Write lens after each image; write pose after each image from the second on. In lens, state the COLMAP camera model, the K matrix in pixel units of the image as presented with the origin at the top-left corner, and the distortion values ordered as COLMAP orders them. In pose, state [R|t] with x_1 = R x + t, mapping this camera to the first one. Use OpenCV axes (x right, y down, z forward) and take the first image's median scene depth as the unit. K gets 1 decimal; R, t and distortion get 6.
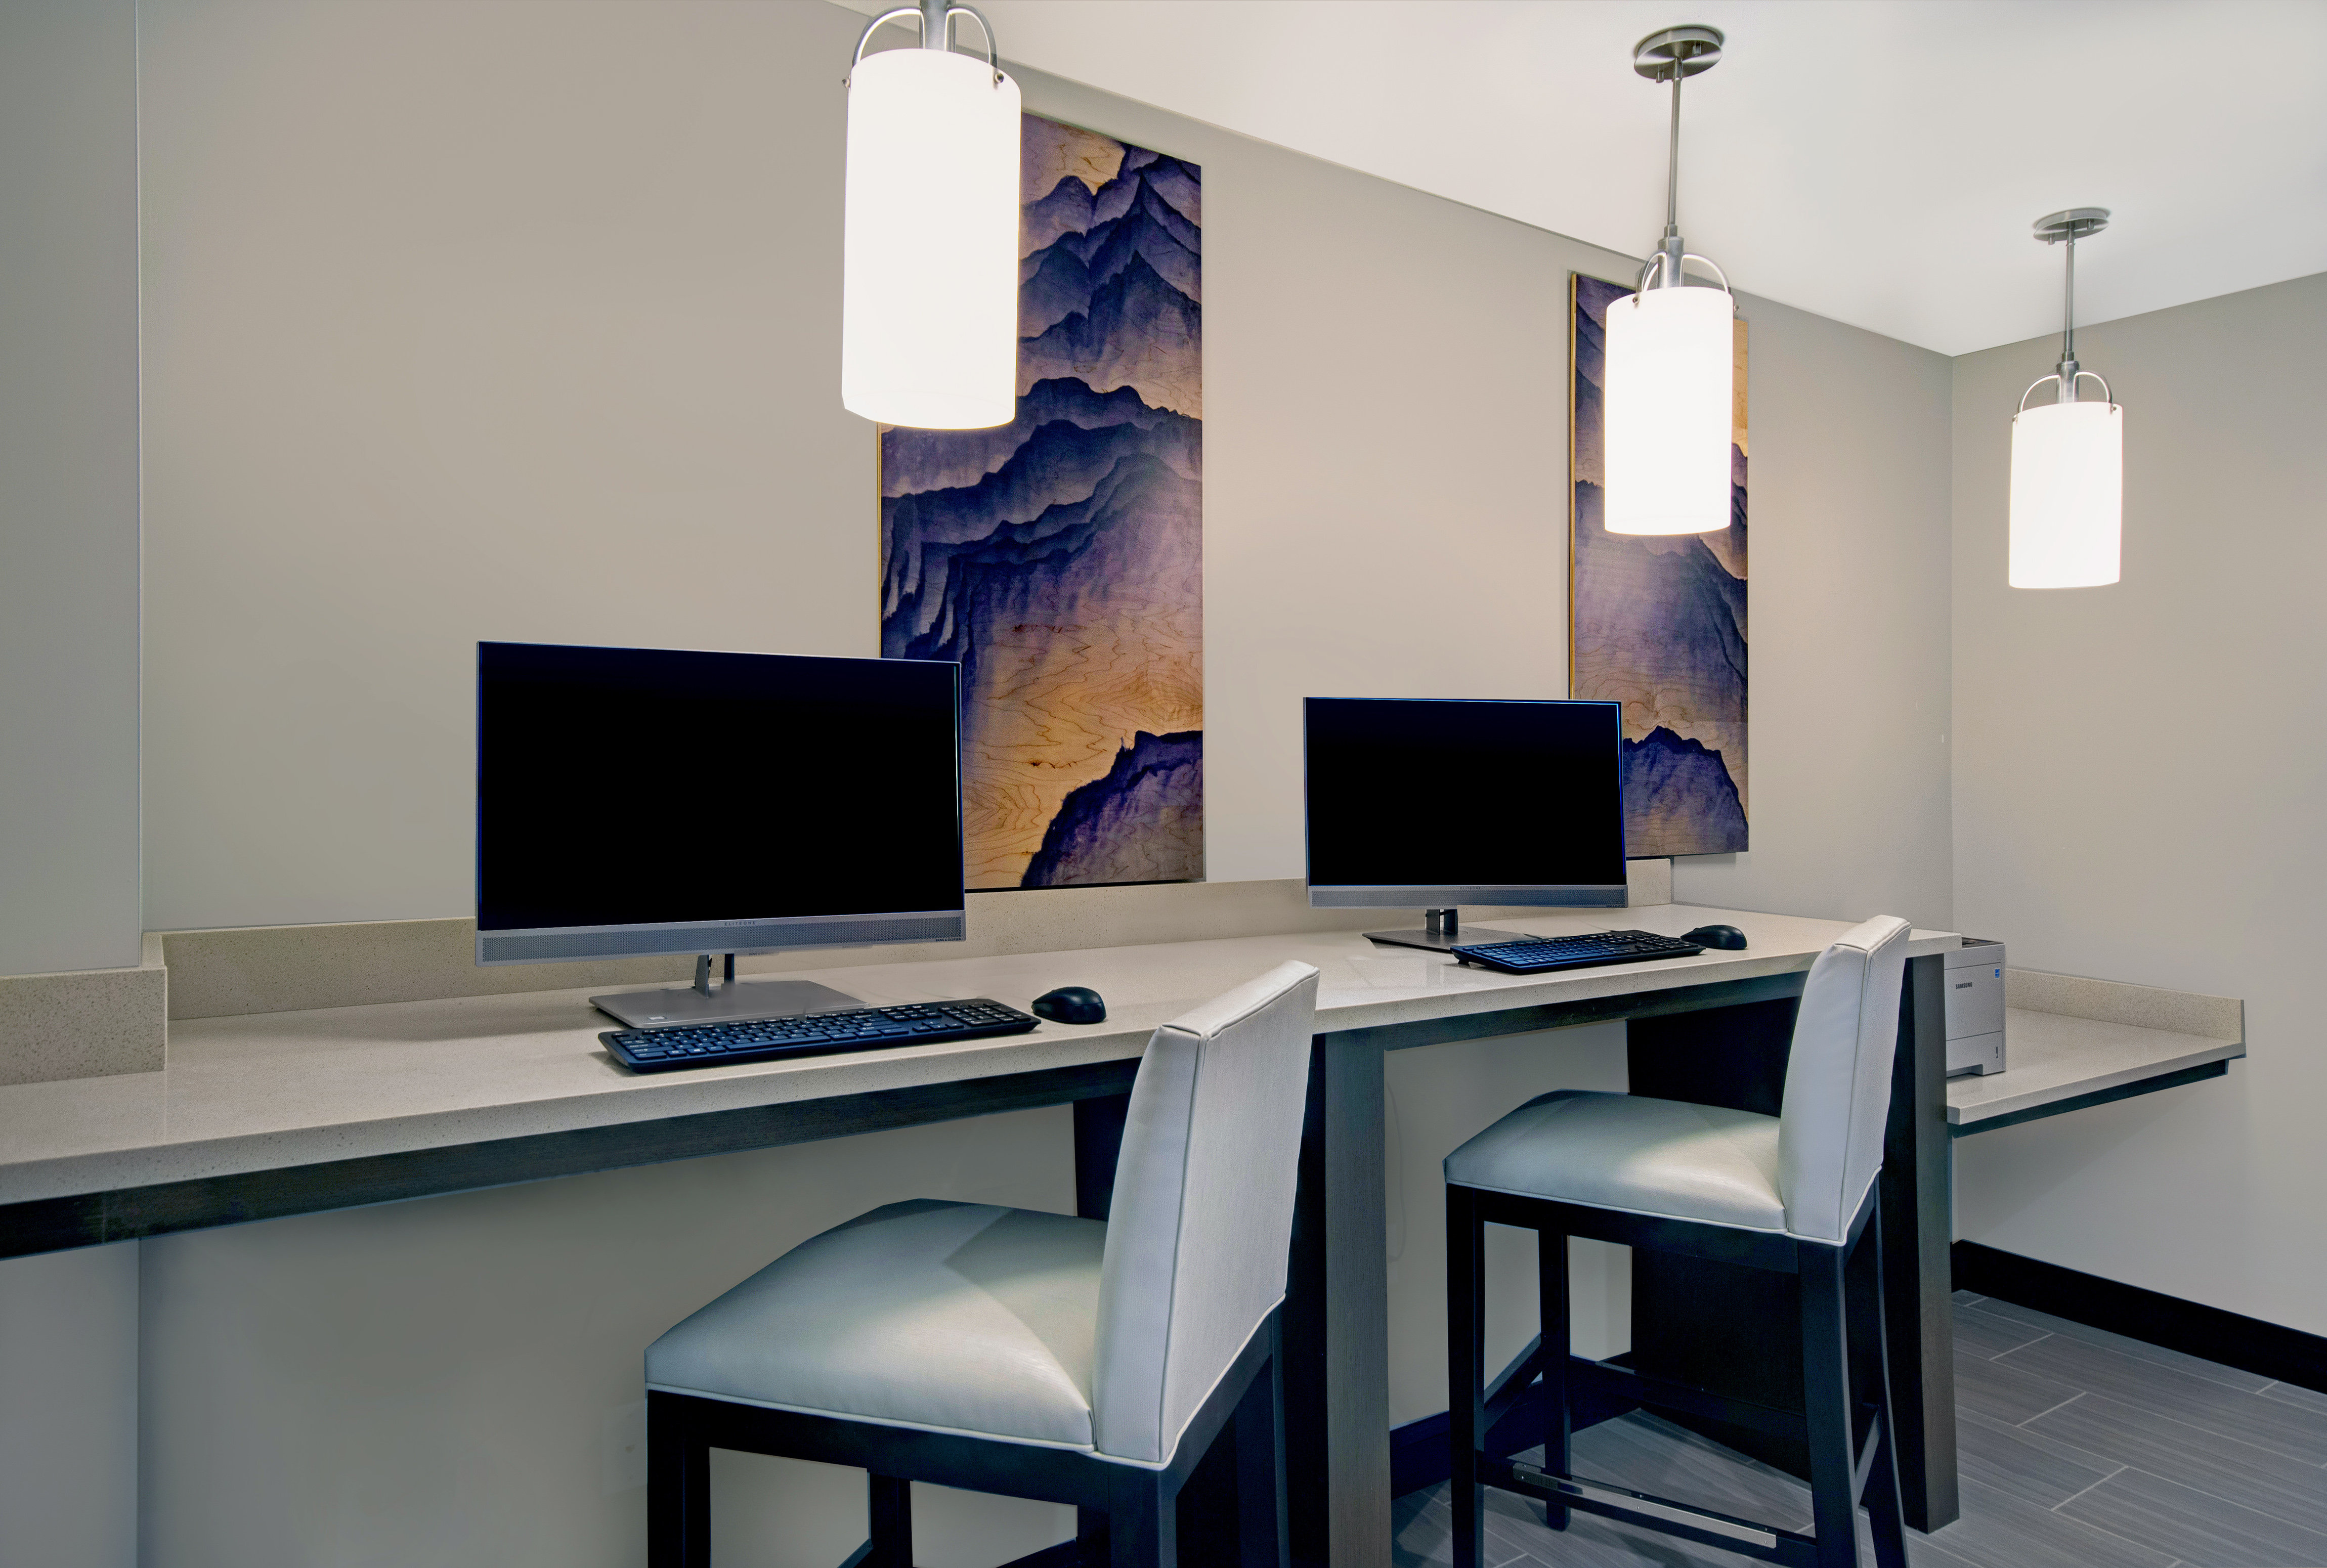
lens RADIAL K [[1447.8, 0, 1158.9], [0, 1447.8, 776.1], [0, 0, 1]] dist [-0.006304, -0.001317]
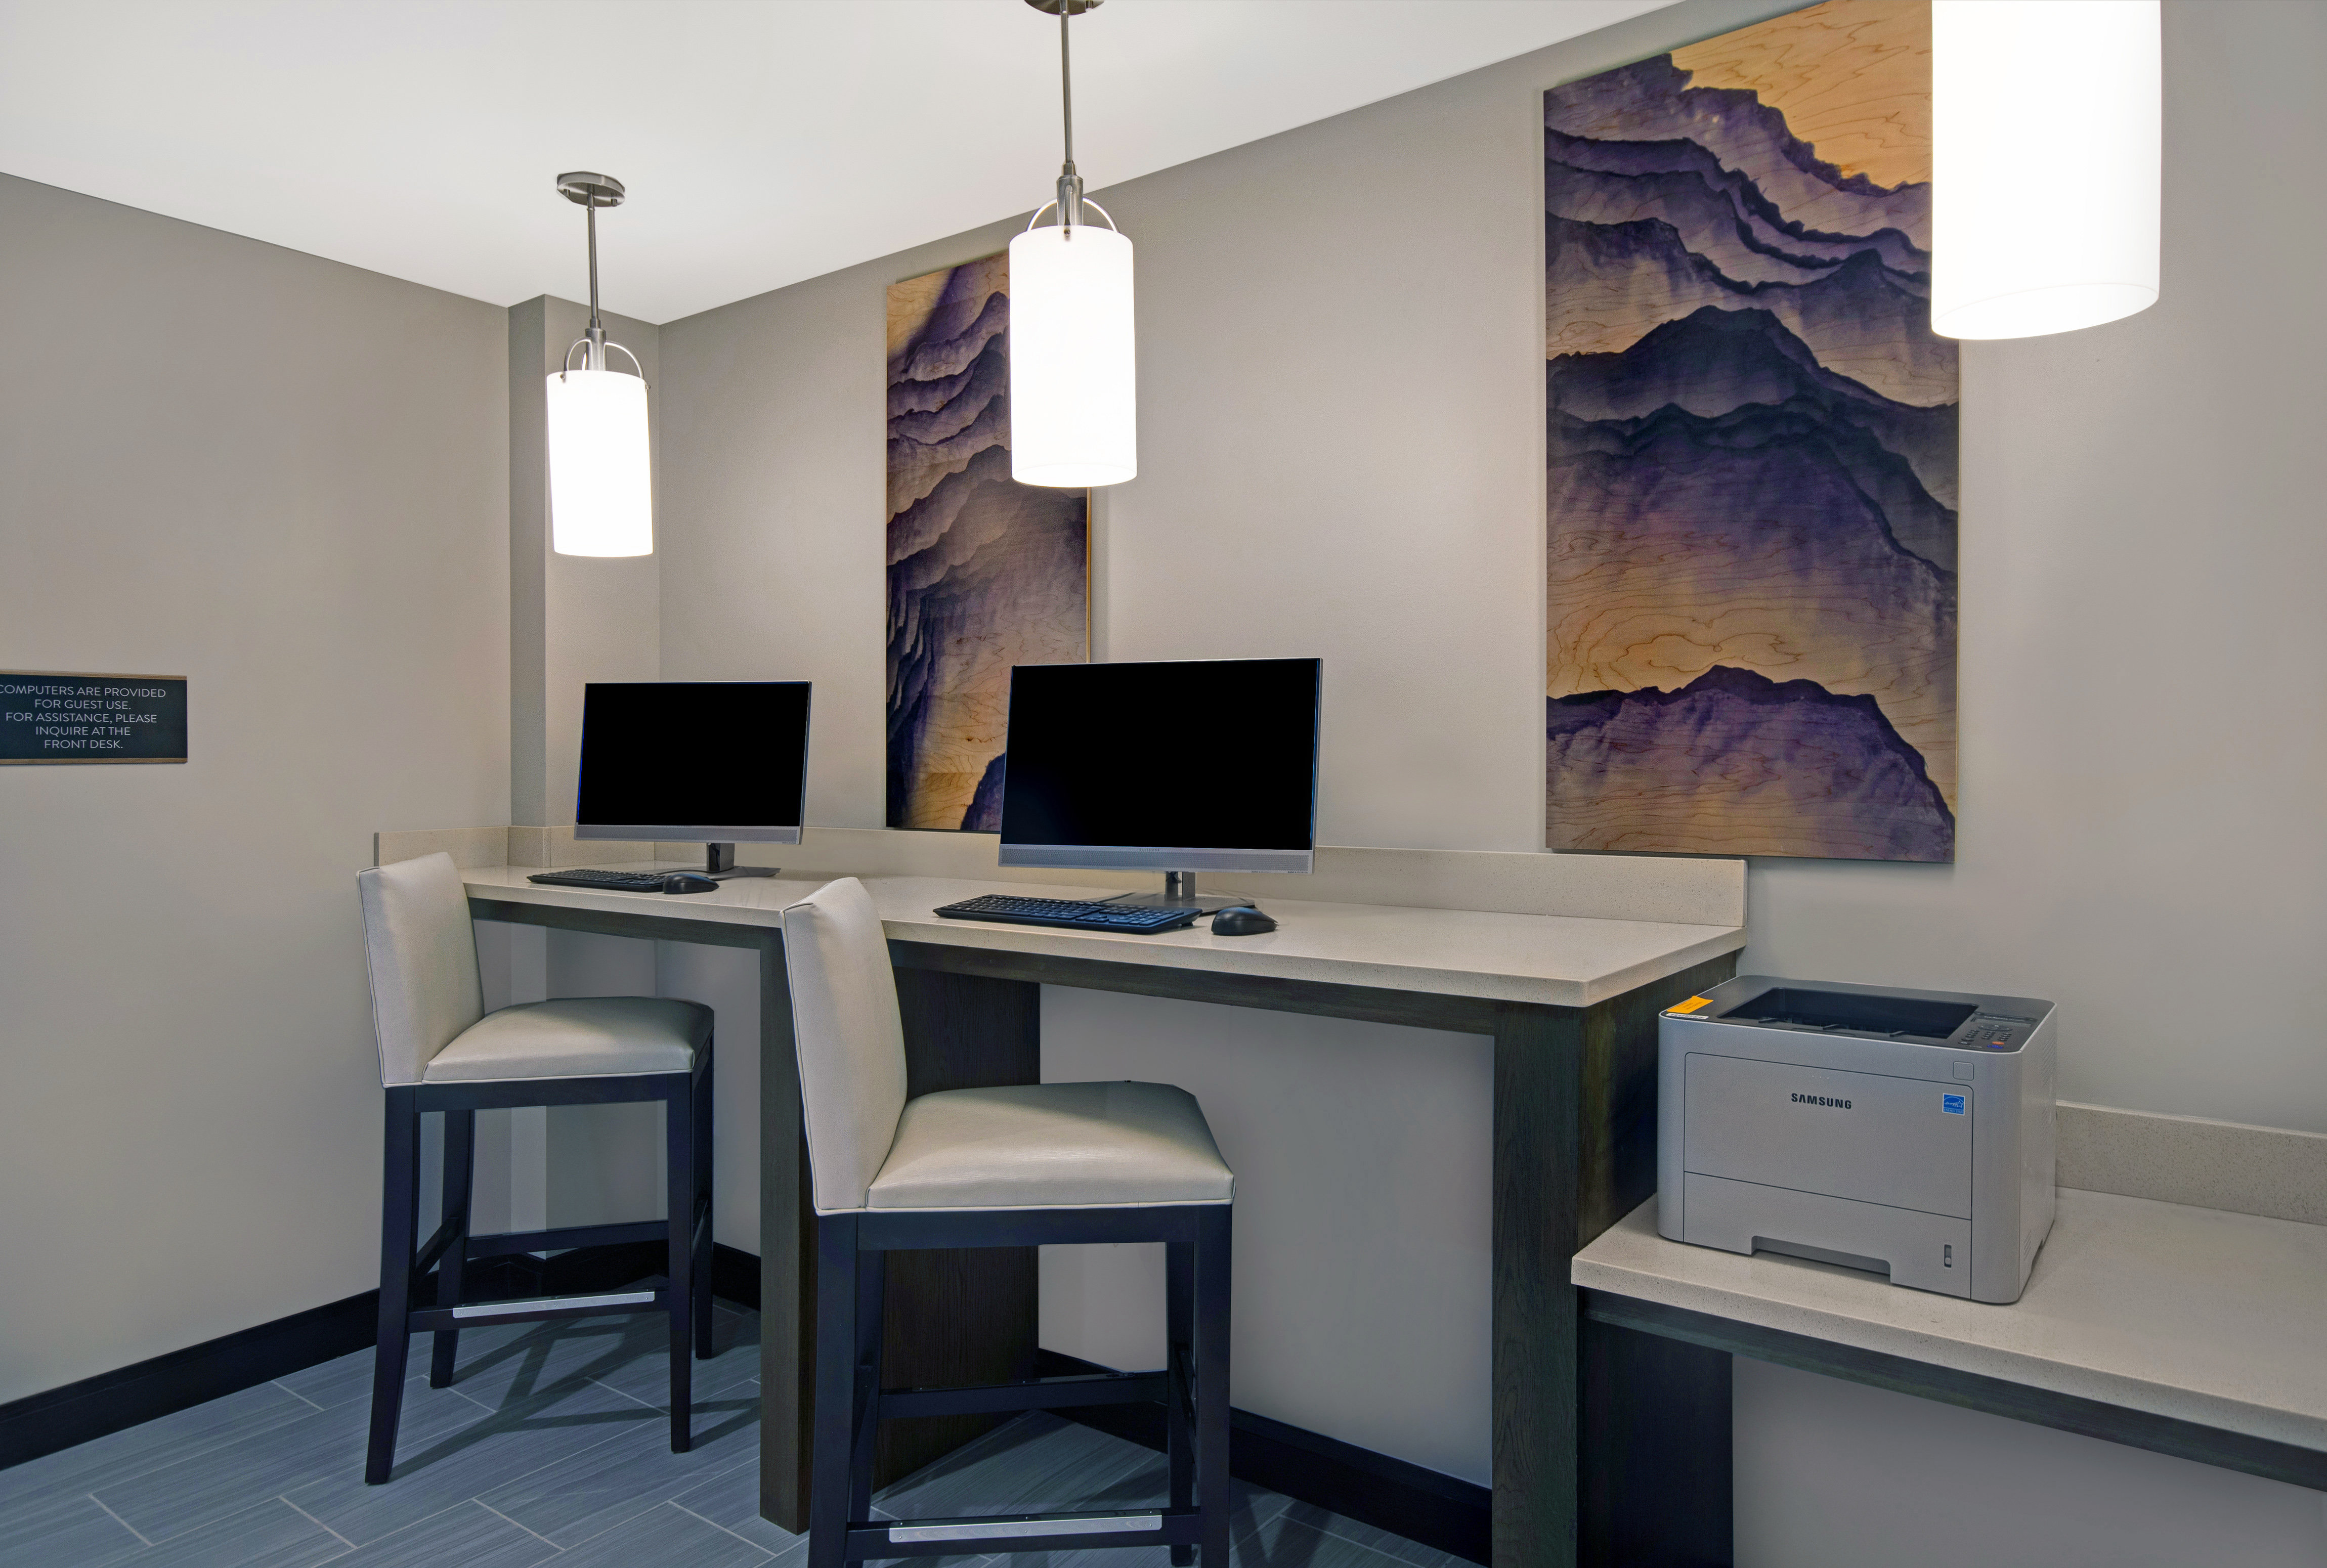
lens RADIAL K [[1447.8, 0, 1158.3], [0, 1447.8, 784.7], [0, 0, 1]] dist [-0.006304, -0.001317]
pose [[0.322552, -0.000180, -0.946552, 1.210829], [-0.009019, 0.999954, -0.003263, 0.035340], [0.946509, 0.009590, 0.322536, 0.706244]]
